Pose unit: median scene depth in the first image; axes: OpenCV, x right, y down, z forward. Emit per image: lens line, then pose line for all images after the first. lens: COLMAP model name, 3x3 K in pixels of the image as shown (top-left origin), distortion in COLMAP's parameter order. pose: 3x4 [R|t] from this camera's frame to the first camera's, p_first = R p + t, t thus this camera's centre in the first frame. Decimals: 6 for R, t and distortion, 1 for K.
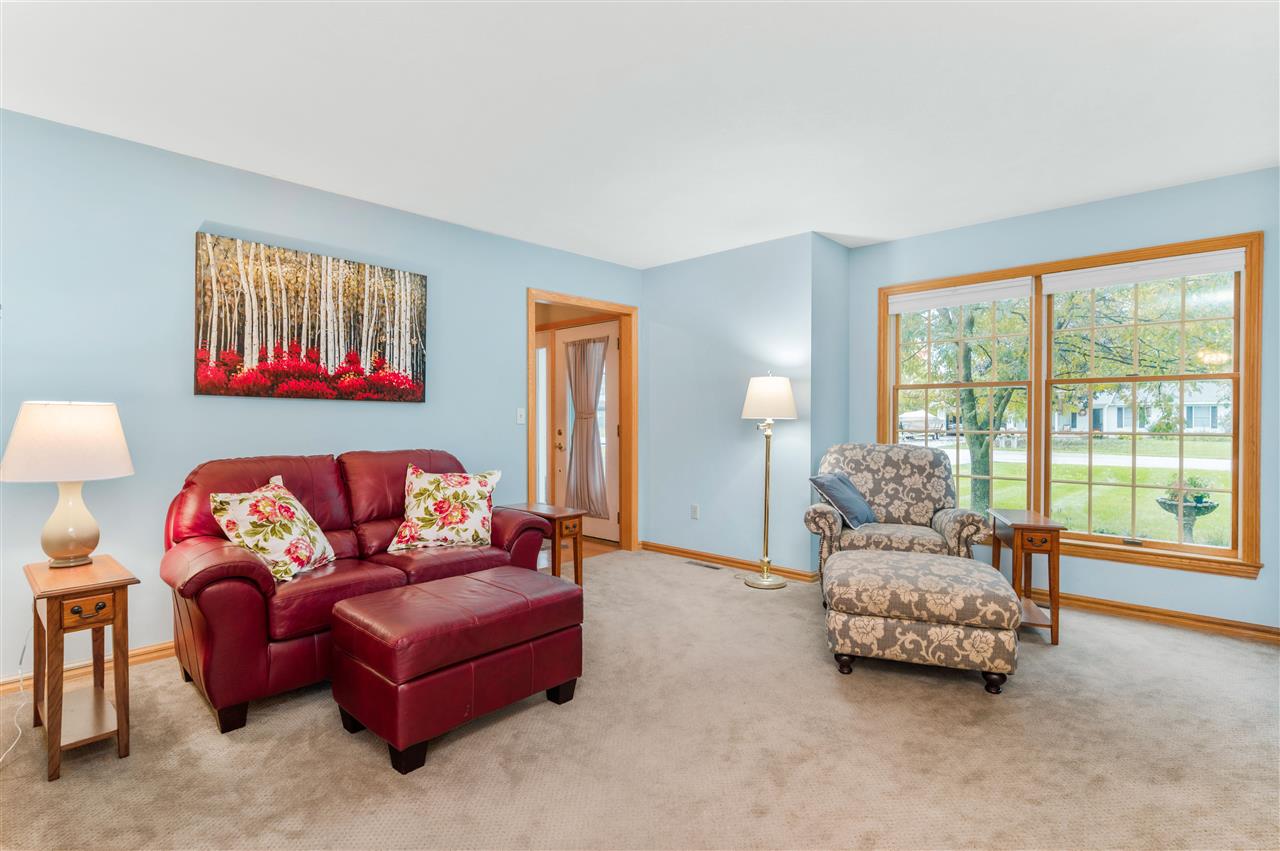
lens RADIAL K [[624.5, 0, 640.0], [0, 624.5, 425.5], [0, 0, 1]] dist [0.000415, 0.000120]
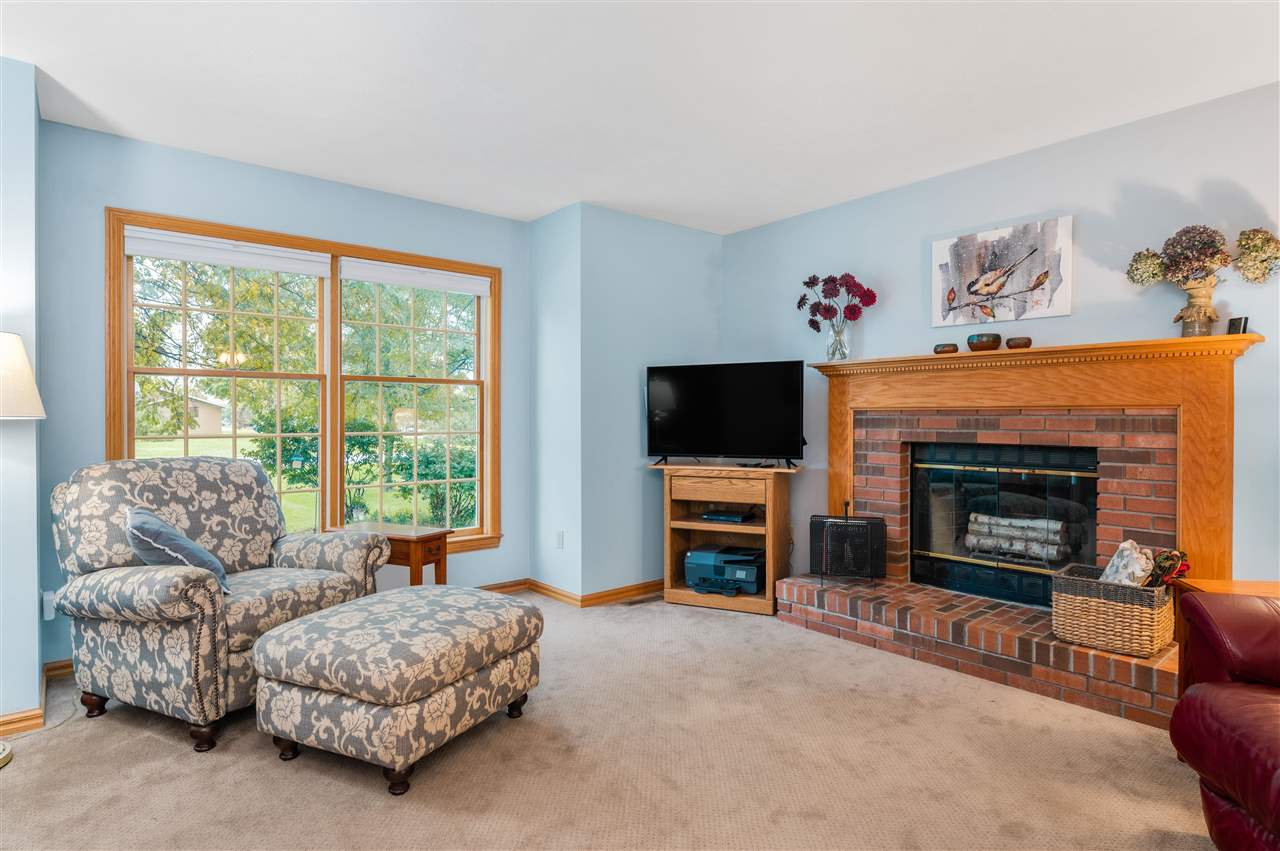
lens RADIAL K [[680.2, 0, 640.0], [0, 680.2, 425.5], [0, 0, 1]] dist [-0.001103, -0.000014]
pose [[0.107070, -0.011108, 0.994189, -0.317257], [0.011290, 0.999887, 0.009956, -0.006332], [-0.994187, 0.010158, 0.107184, 0.554596]]
